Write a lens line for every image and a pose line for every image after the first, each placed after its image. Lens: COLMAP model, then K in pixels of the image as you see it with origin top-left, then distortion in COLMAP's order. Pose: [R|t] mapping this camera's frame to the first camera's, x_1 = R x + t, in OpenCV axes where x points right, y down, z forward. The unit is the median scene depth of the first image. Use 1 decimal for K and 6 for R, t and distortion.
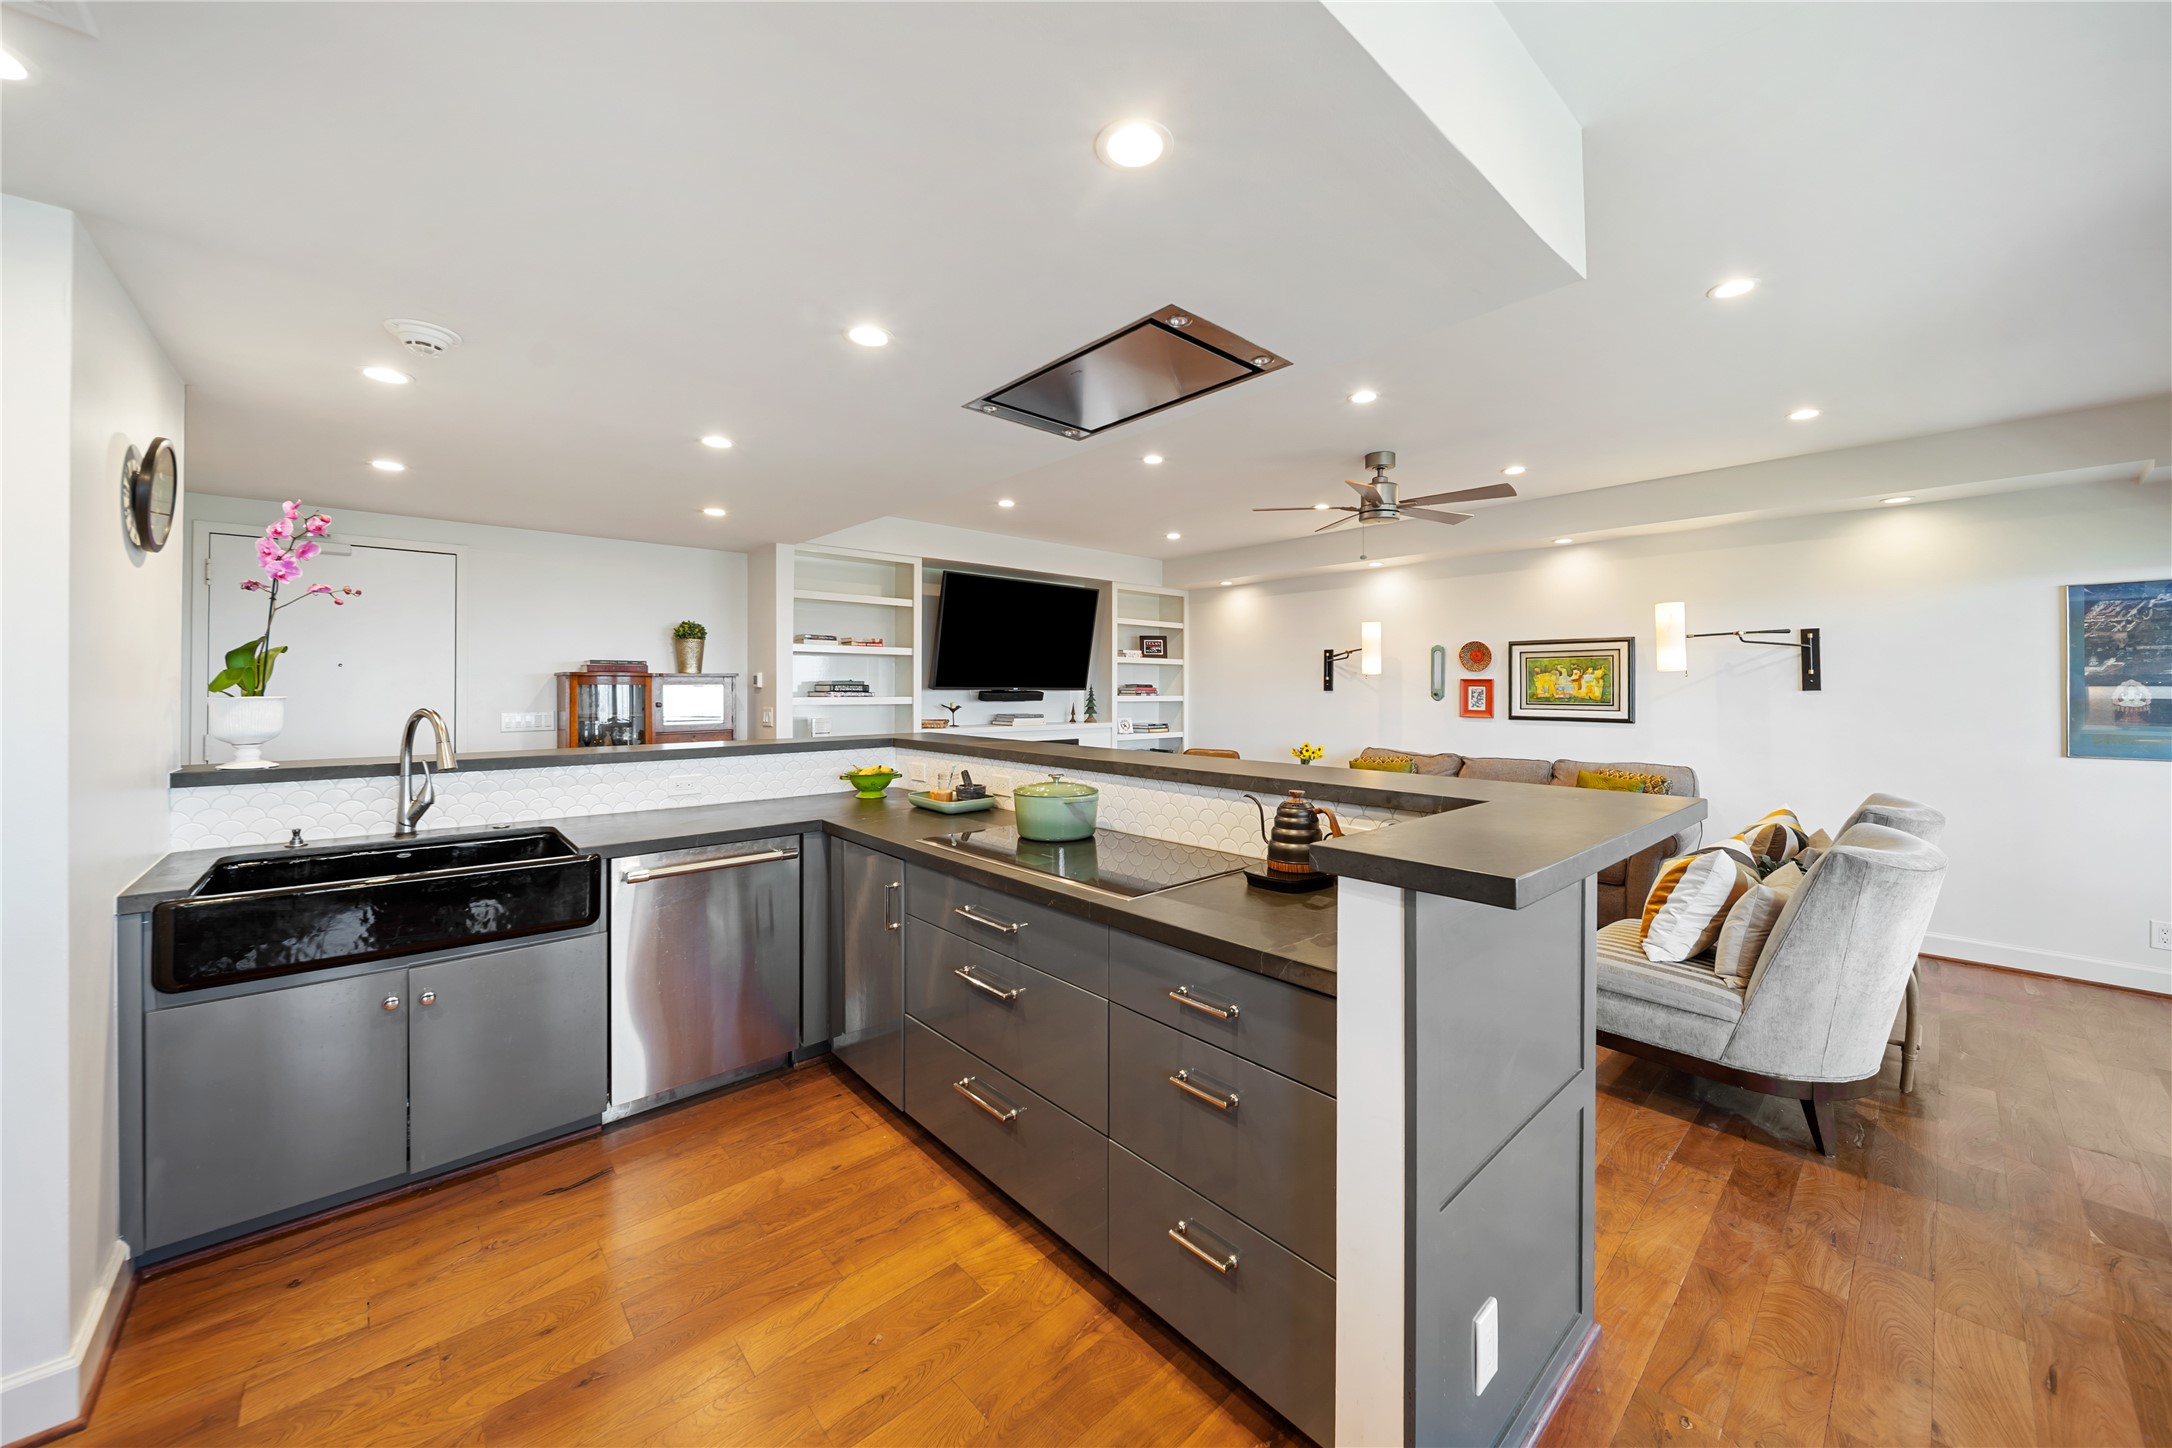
lens RADIAL K [[798.7, 0, 1090.4], [0, 798.7, 694.0], [0, 0, 1]] dist [0.000713, -0.000101]
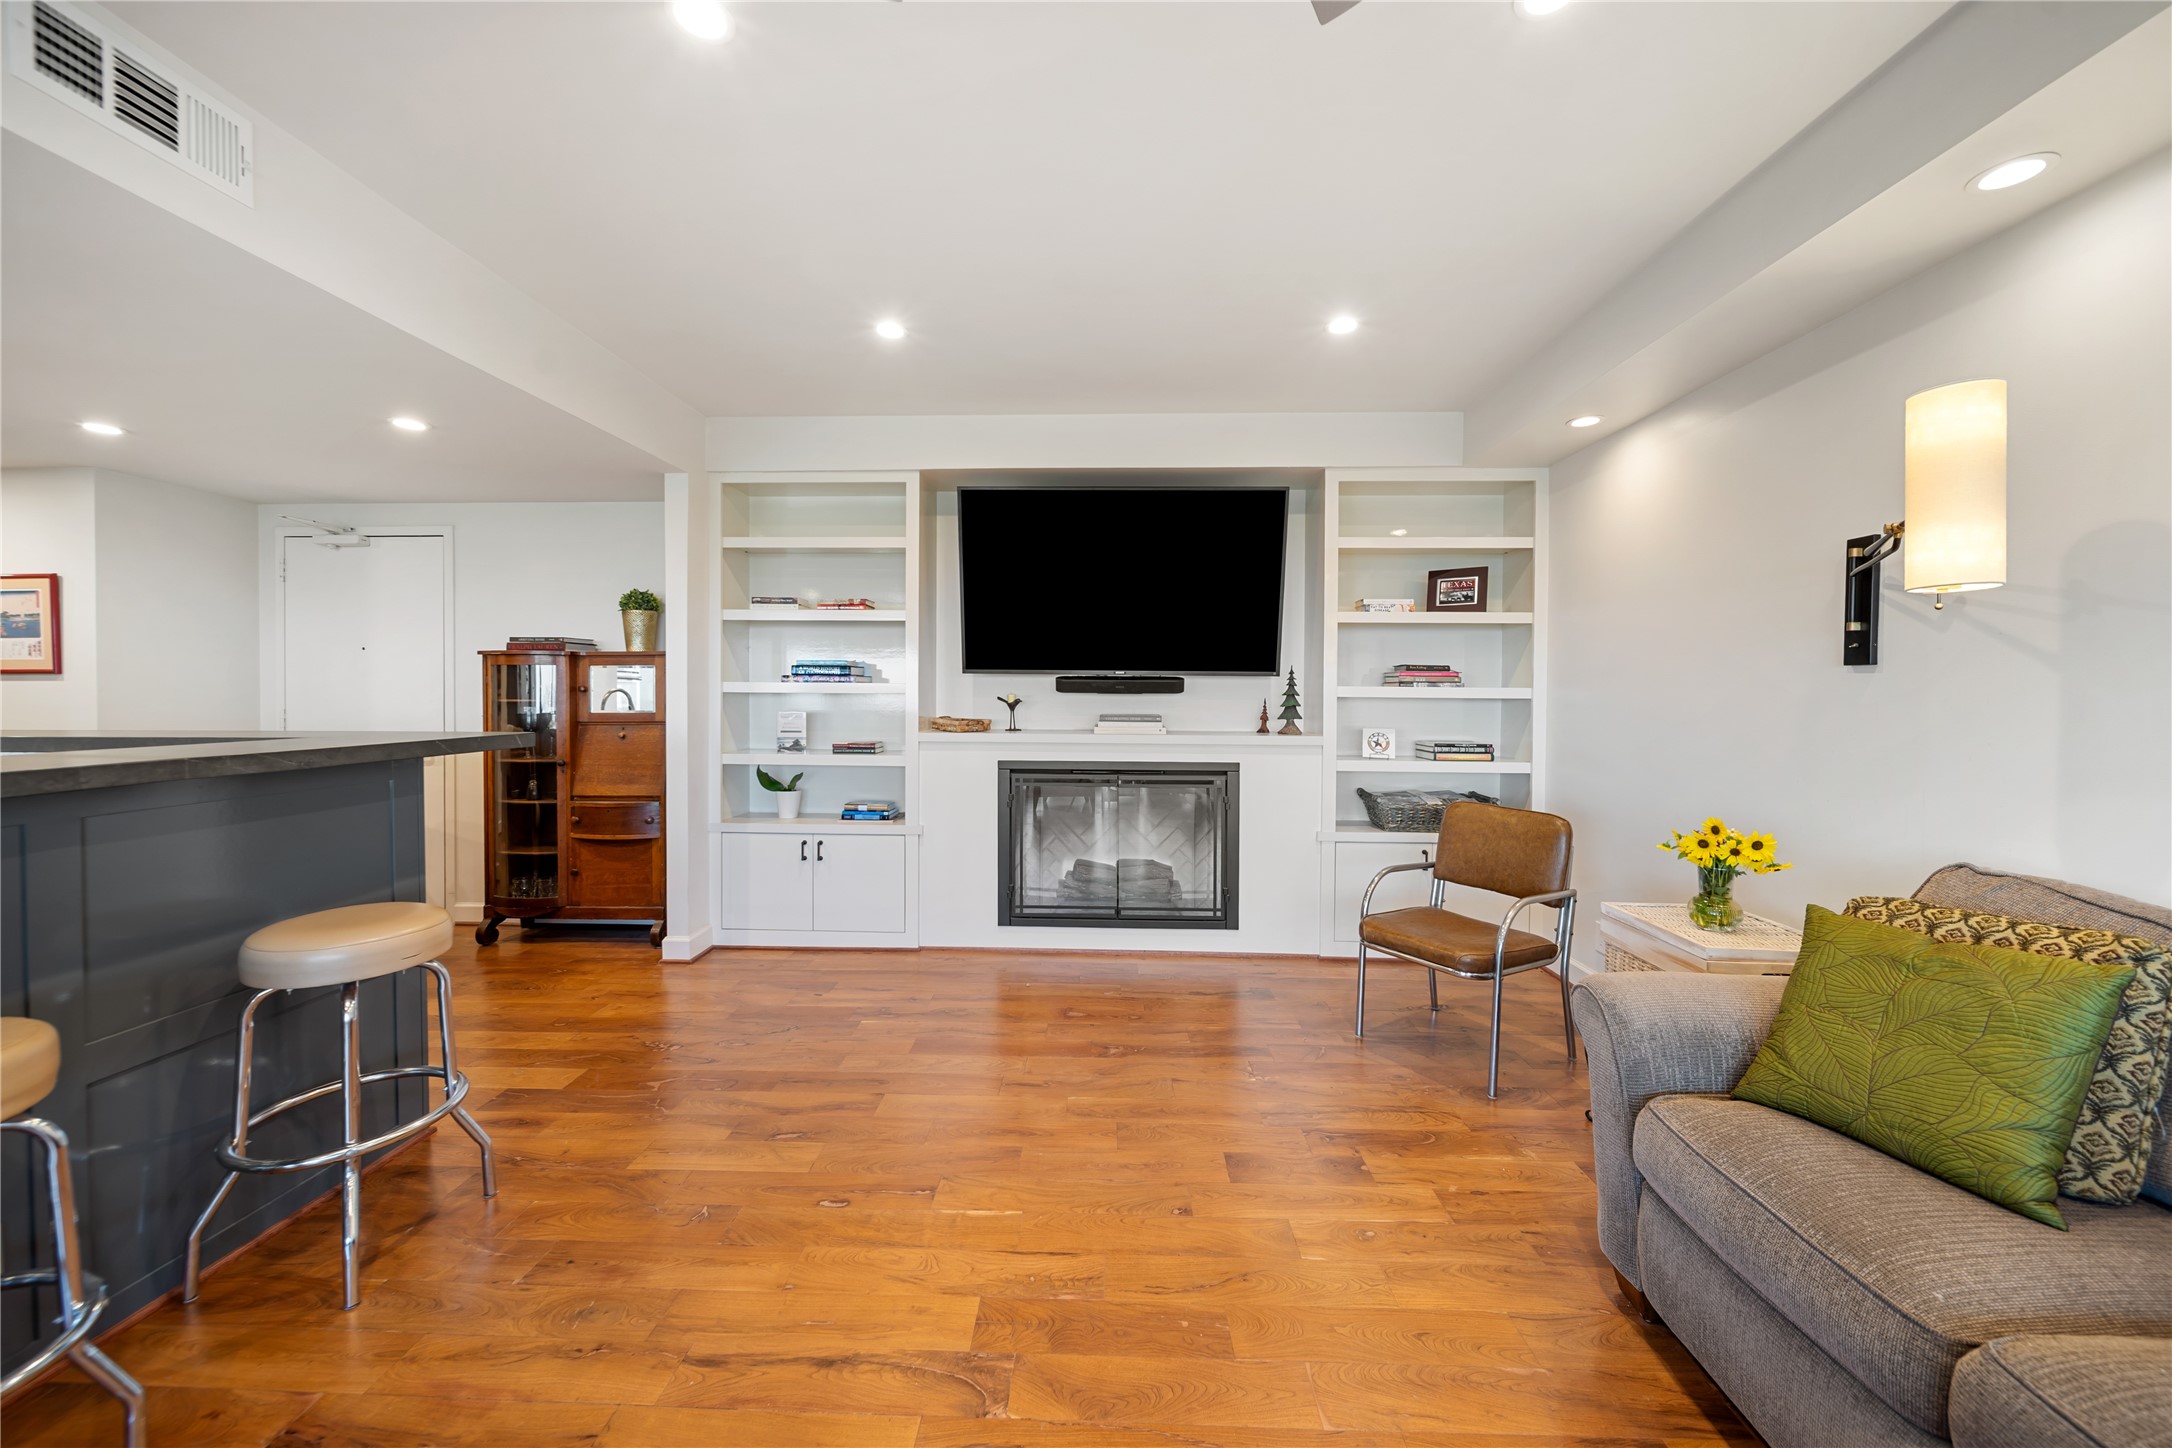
lens RADIAL K [[798.7, 0, 1090.4], [0, 798.7, 694.0], [0, 0, 1]] dist [0.000713, -0.000101]
pose [[0.716674, 0.003135, -0.697402, 0.291412], [-0.009112, 0.999947, -0.004869, 0.011973], [0.697349, 0.009844, 0.716664, 0.528536]]
